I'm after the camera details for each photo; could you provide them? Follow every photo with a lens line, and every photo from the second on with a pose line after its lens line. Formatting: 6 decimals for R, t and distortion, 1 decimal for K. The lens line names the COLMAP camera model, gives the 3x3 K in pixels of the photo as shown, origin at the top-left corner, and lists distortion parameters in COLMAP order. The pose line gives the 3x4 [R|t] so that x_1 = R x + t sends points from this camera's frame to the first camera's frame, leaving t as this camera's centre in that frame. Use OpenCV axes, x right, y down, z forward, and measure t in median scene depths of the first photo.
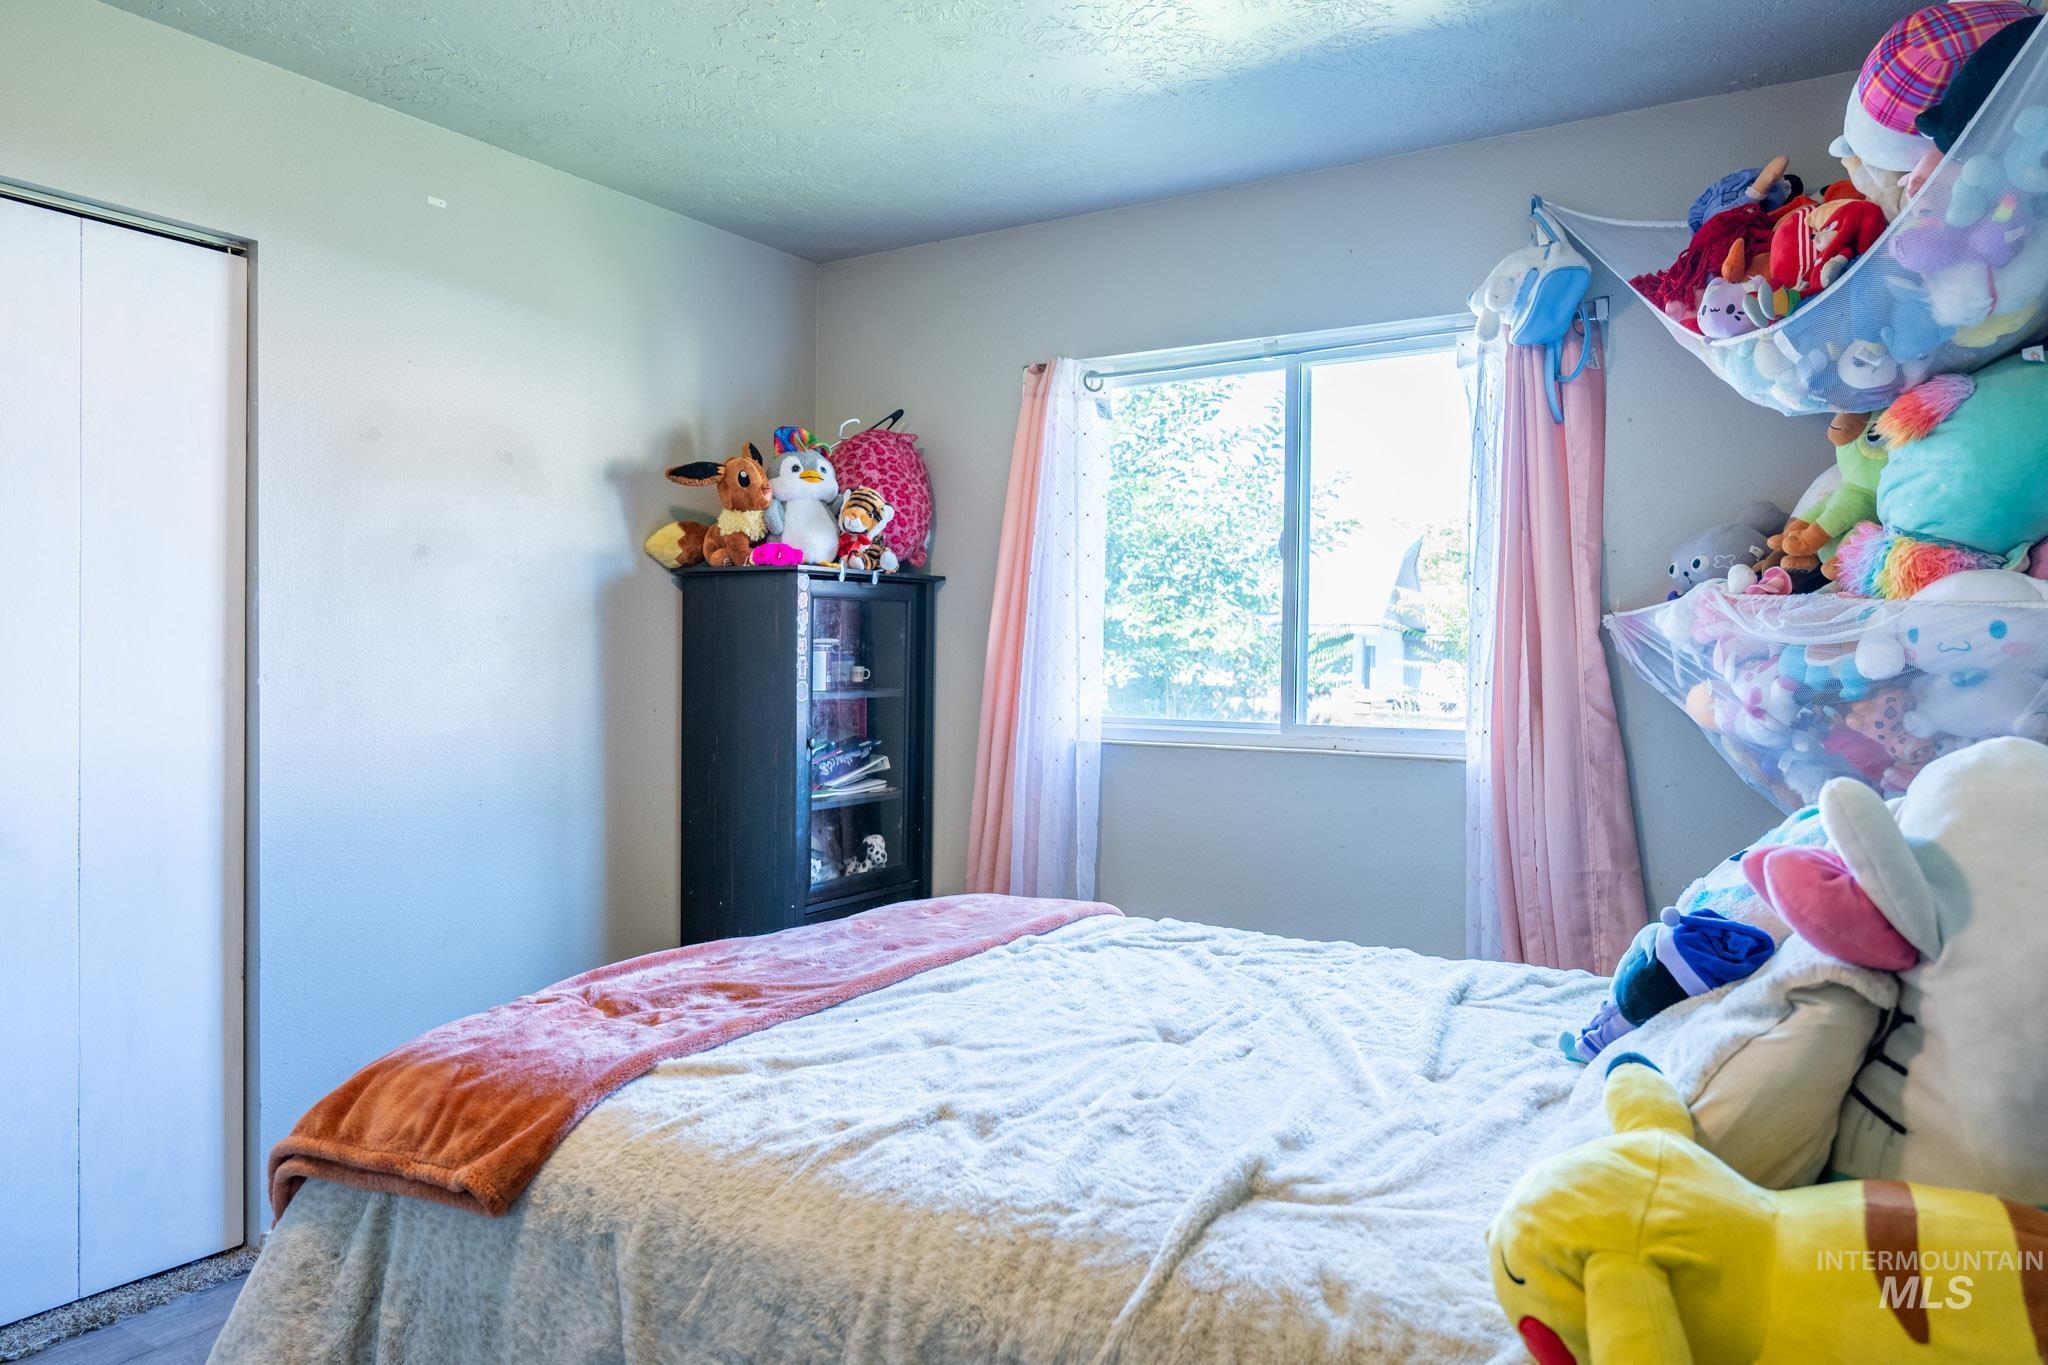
lens RADIAL K [[1358.4, 0, 1024.0], [0, 1358.4, 682.5], [0, 0, 1]] dist [0.000303, -0.001646]
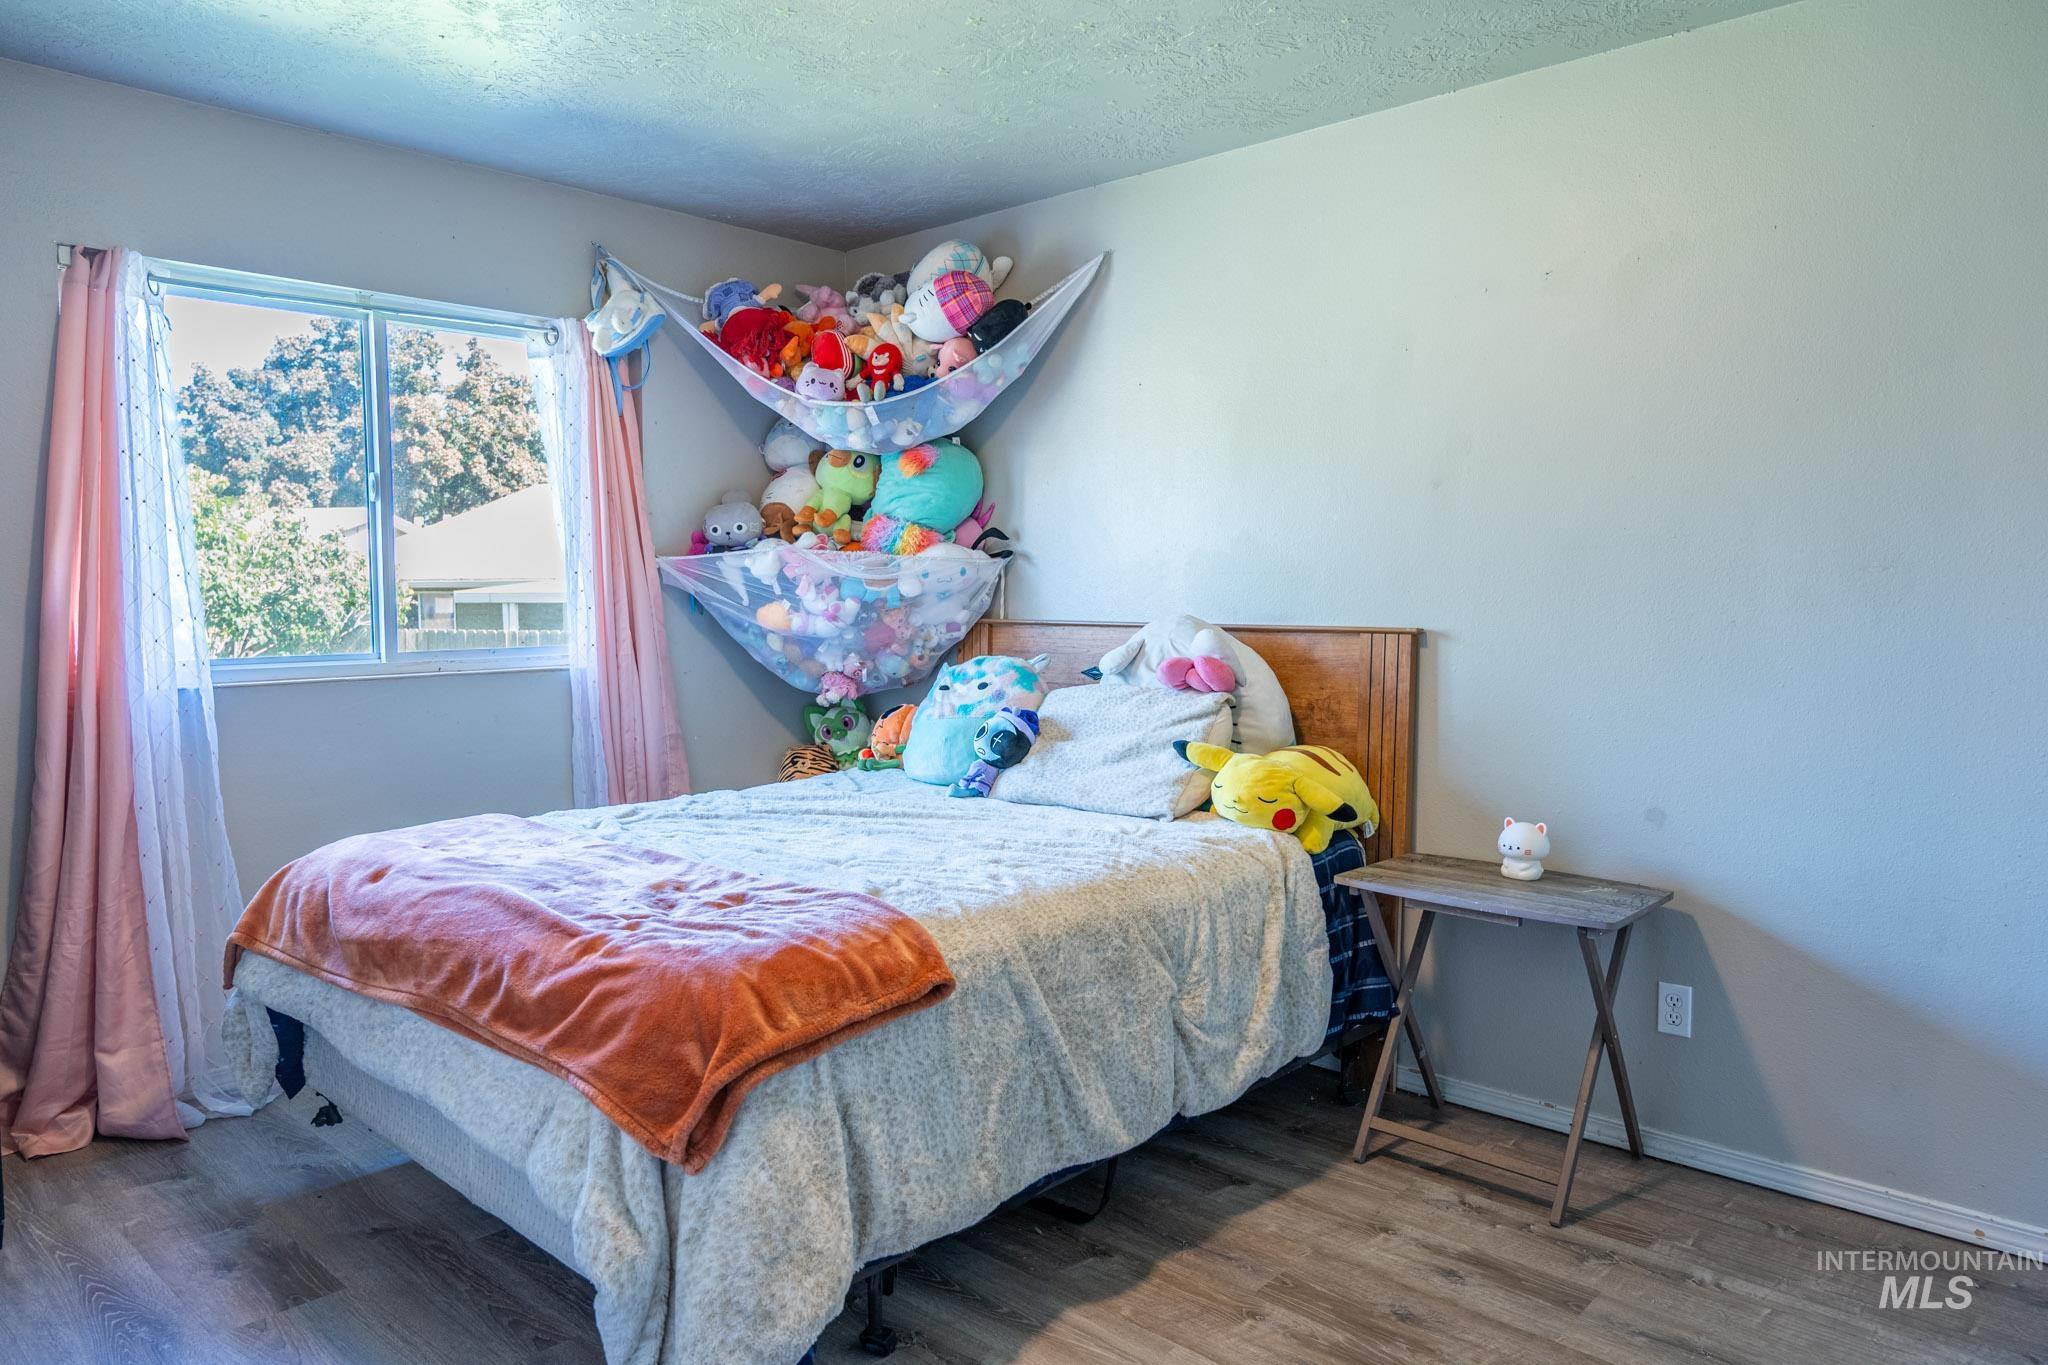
lens RADIAL K [[1358.4, 0, 1024.0], [0, 1358.4, 682.5], [0, 0, 1]] dist [0.000303, -0.001646]
pose [[0.190250, -0.078549, 0.978588, -1.001867], [0.027881, 0.996824, 0.074592, -0.016658], [-0.981340, 0.013093, 0.191836, 0.374925]]
